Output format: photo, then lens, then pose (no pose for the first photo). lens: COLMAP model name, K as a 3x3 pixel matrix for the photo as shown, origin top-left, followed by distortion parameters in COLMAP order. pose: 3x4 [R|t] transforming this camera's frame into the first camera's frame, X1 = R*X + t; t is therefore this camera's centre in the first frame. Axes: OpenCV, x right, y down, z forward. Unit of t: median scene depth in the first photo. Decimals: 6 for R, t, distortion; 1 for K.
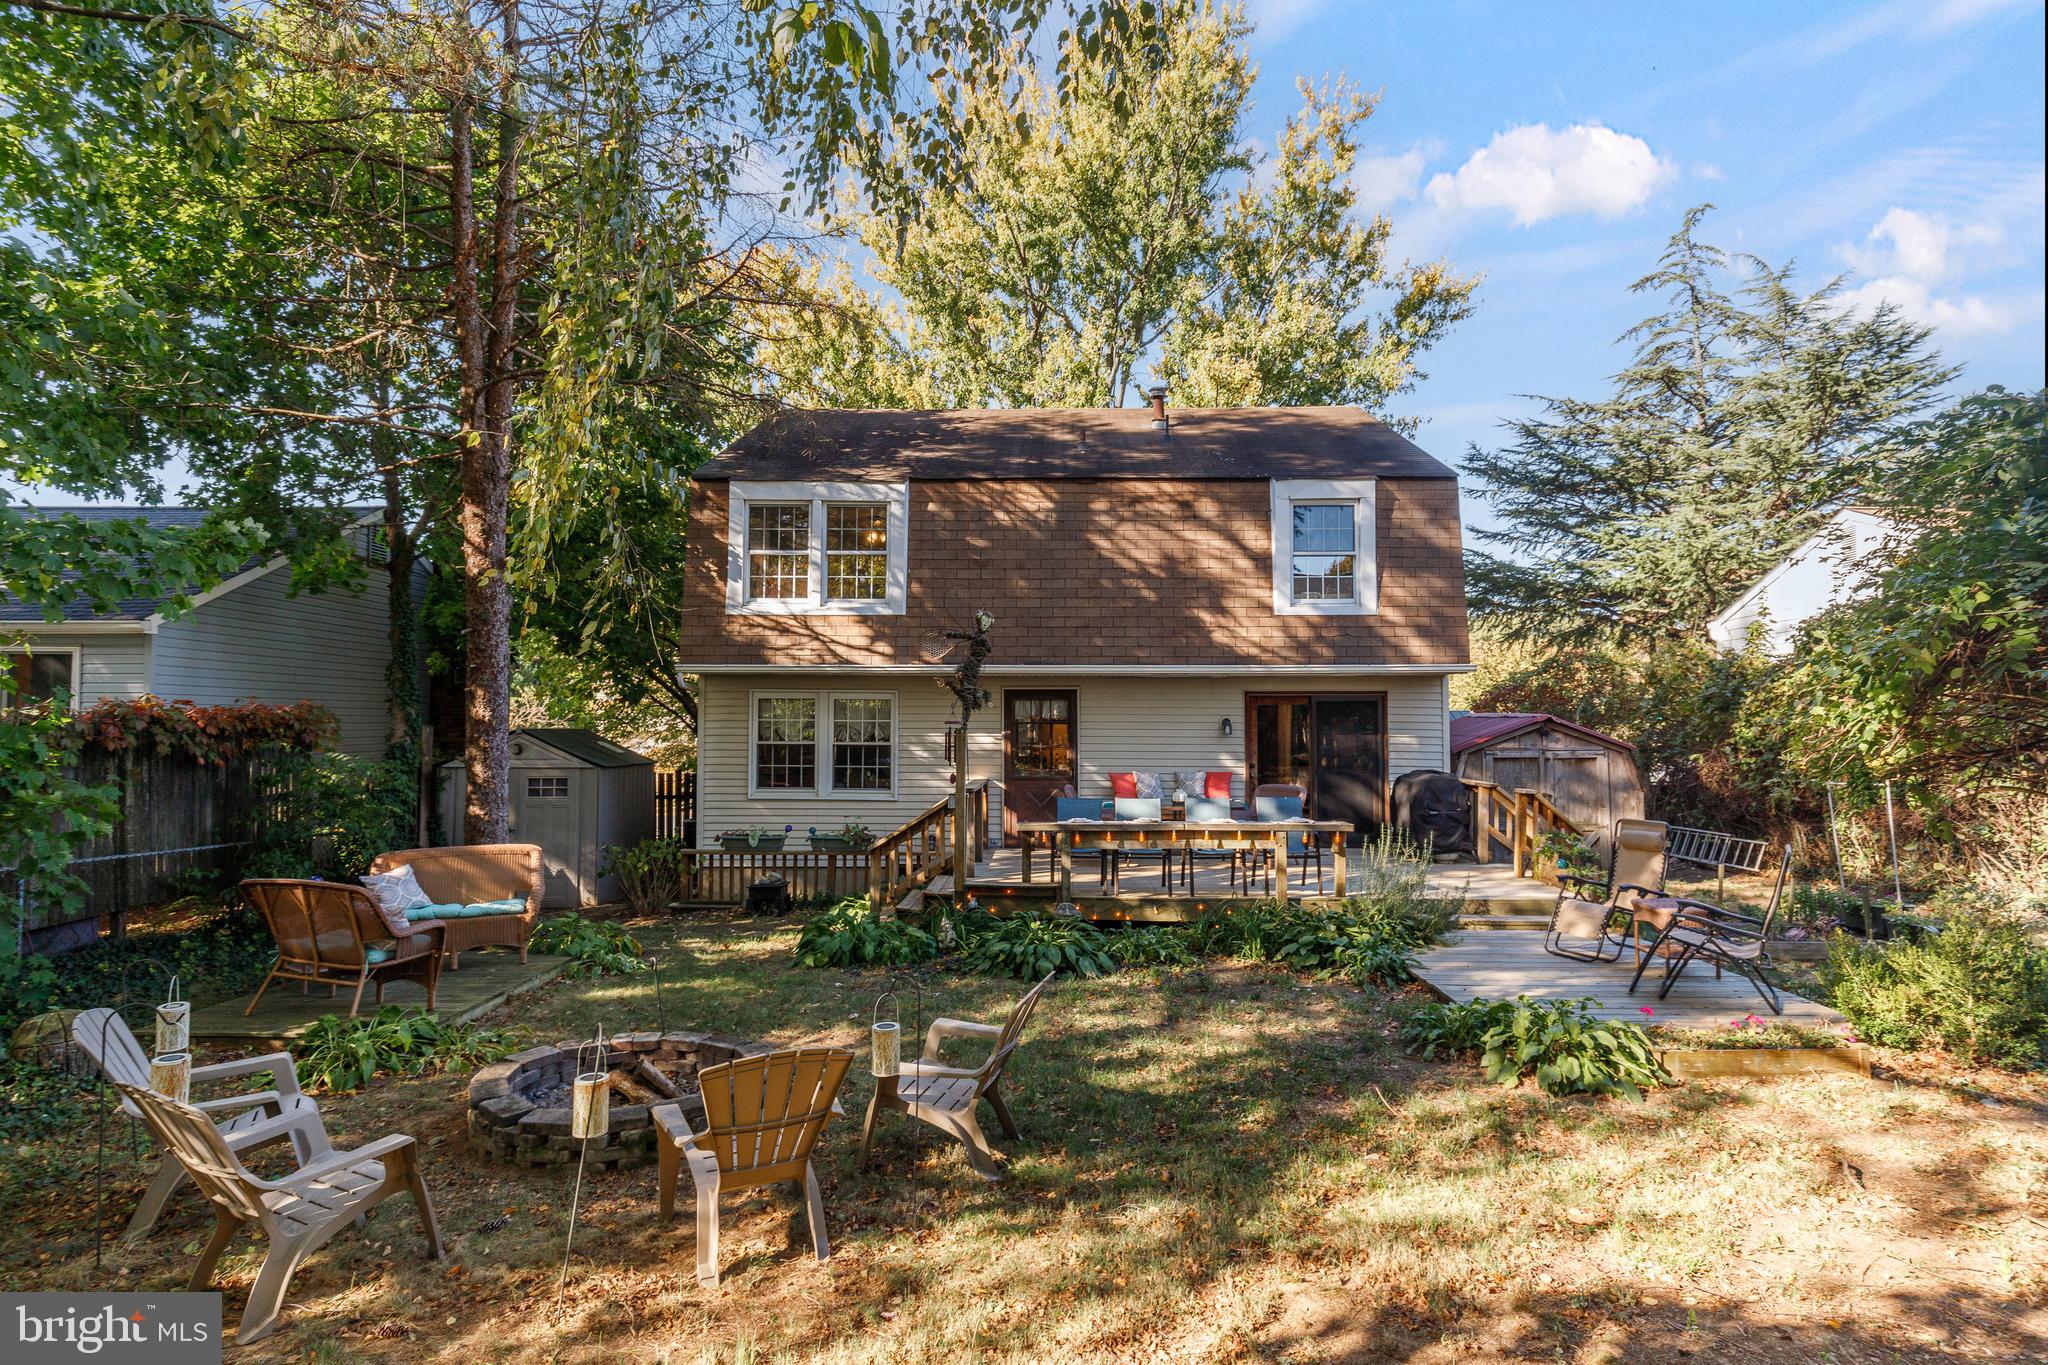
lens RADIAL K [[1074.8, 0, 1024.0], [0, 1074.8, 682.5], [0, 0, 1]] dist [0.002430, 0.000206]
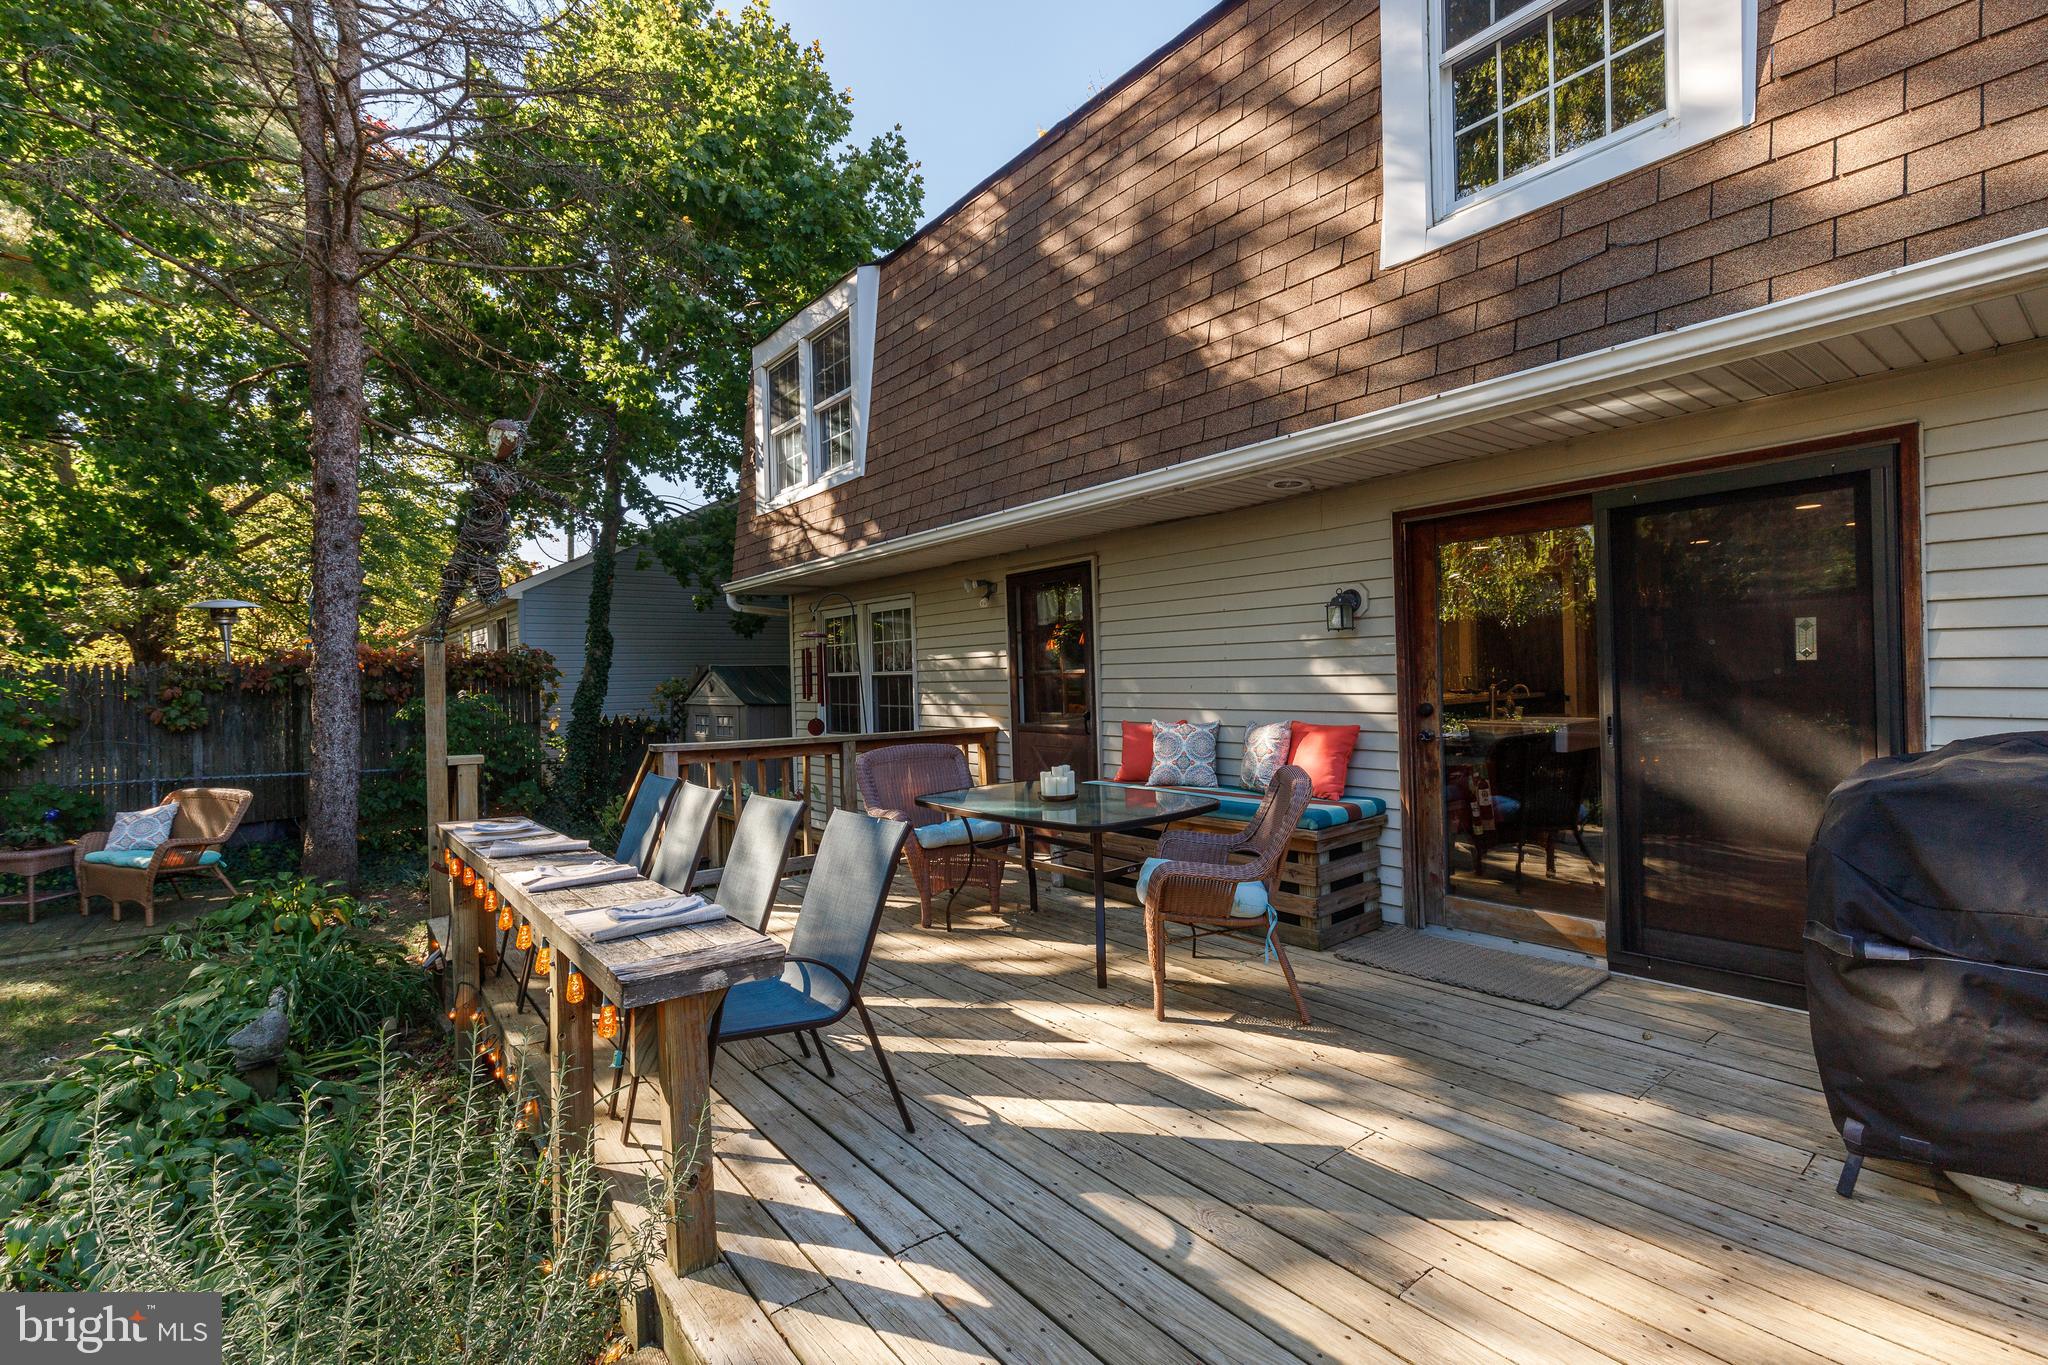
lens RADIAL K [[922.1, 0, 1039.8], [0, 922.1, 677.5], [0, 0, 1]] dist [0.009266, -0.000738]
pose [[0.636824, -0.018300, -0.770792, 0.382630], [0.053500, 0.998357, 0.020498, 0.053471], [0.769151, -0.054291, 0.636757, 0.711331]]
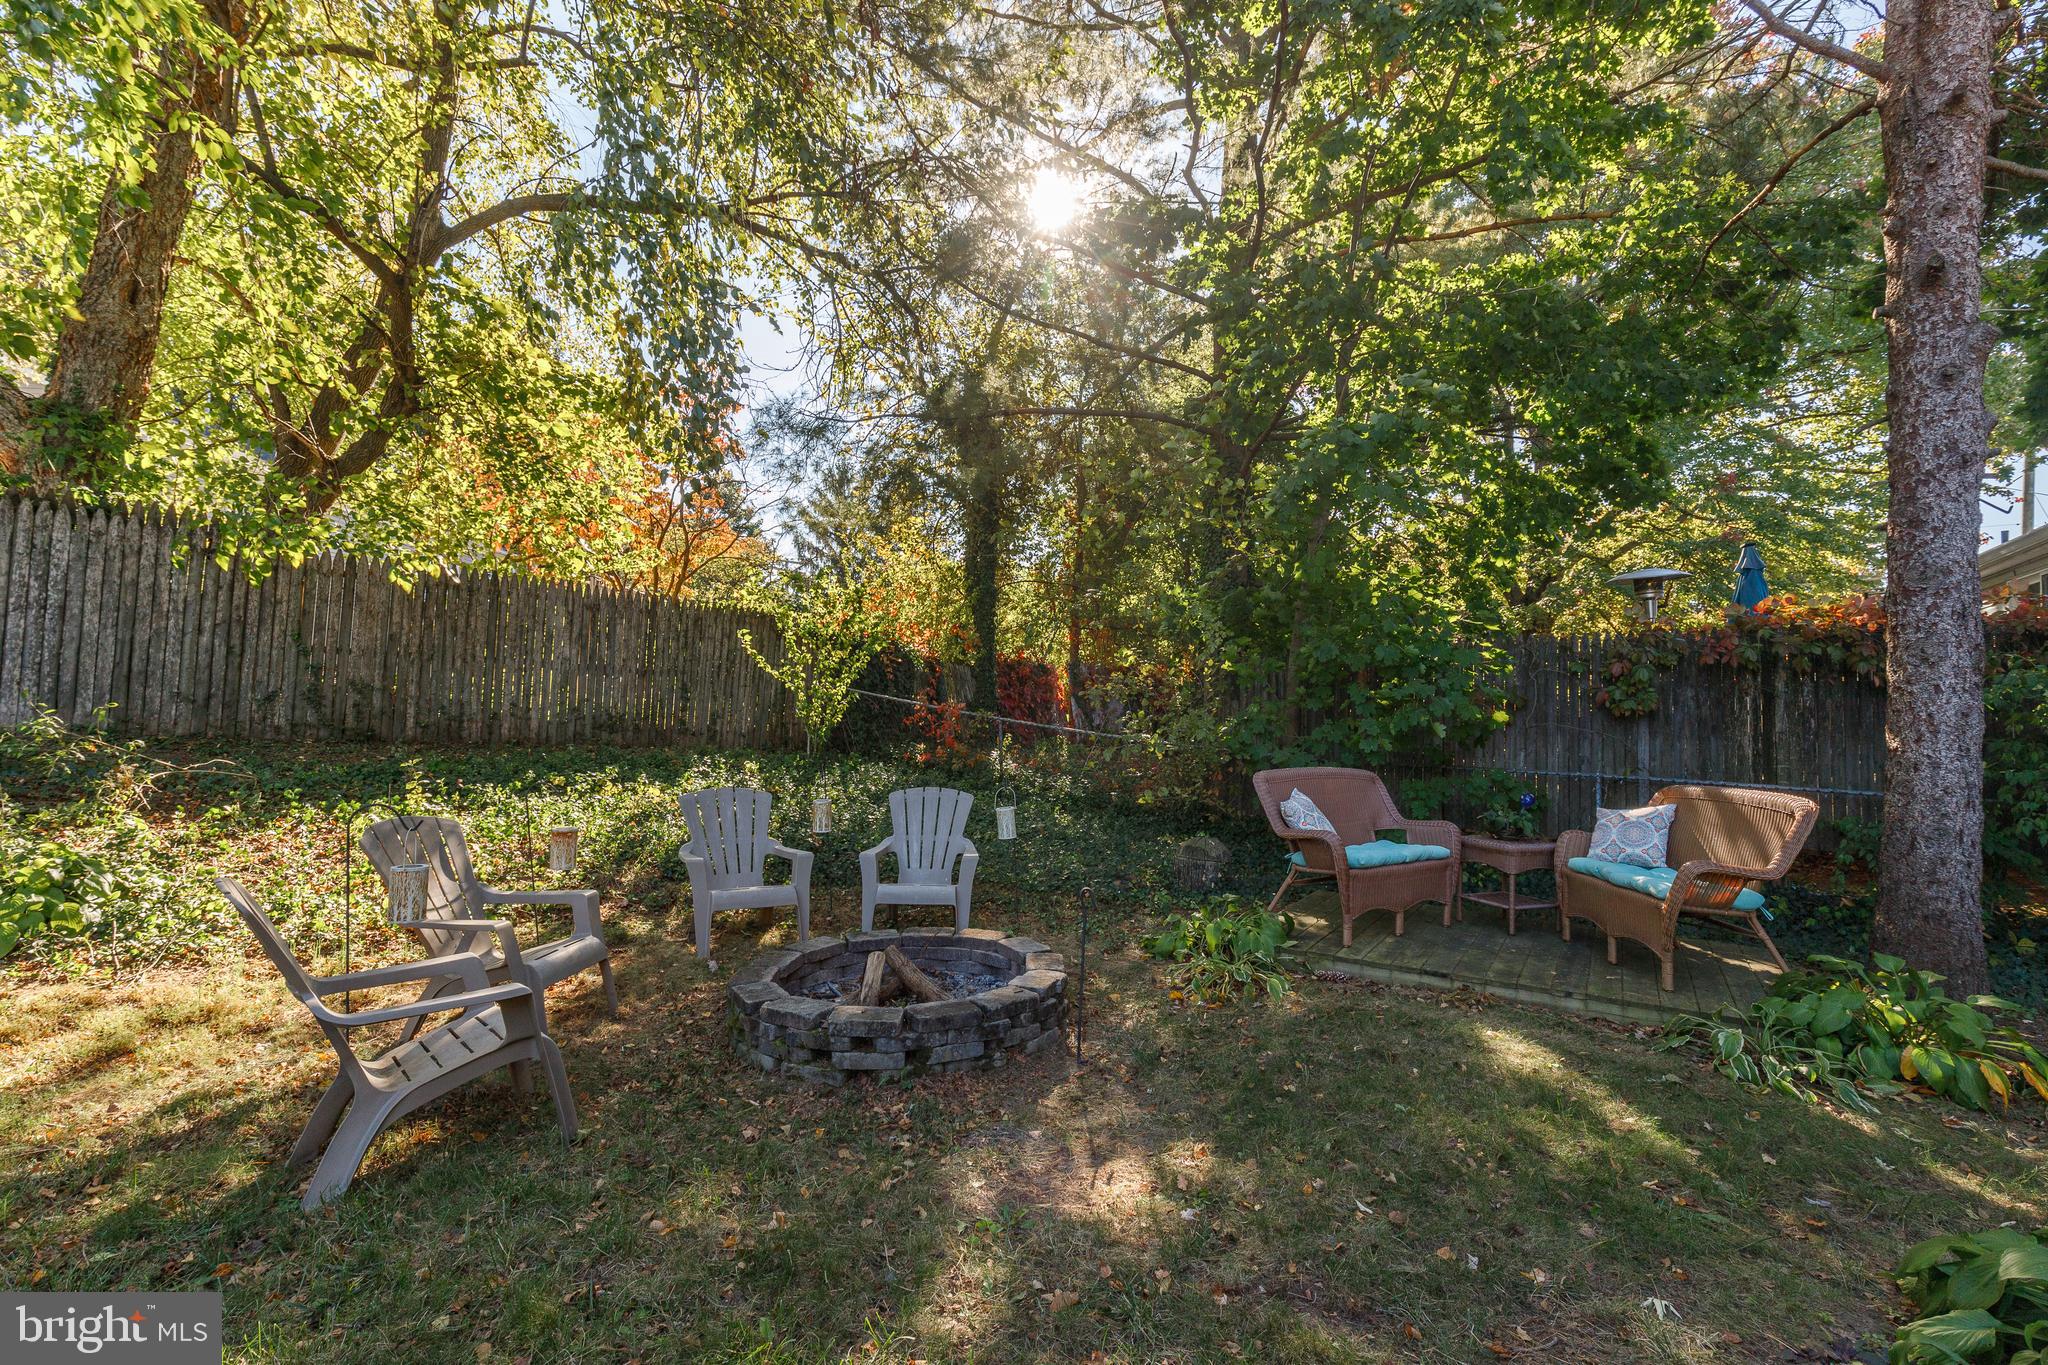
lens RADIAL K [[920.1, 0, 1024.0], [0, 920.1, 682.5], [0, 0, 1]] dist [0.012703, -0.000300]
pose [[-0.524348, -0.040130, -0.850558, 0.087601], [0.015444, 0.998276, -0.056620, 0.079590], [0.851364, -0.042824, -0.522824, 0.637630]]
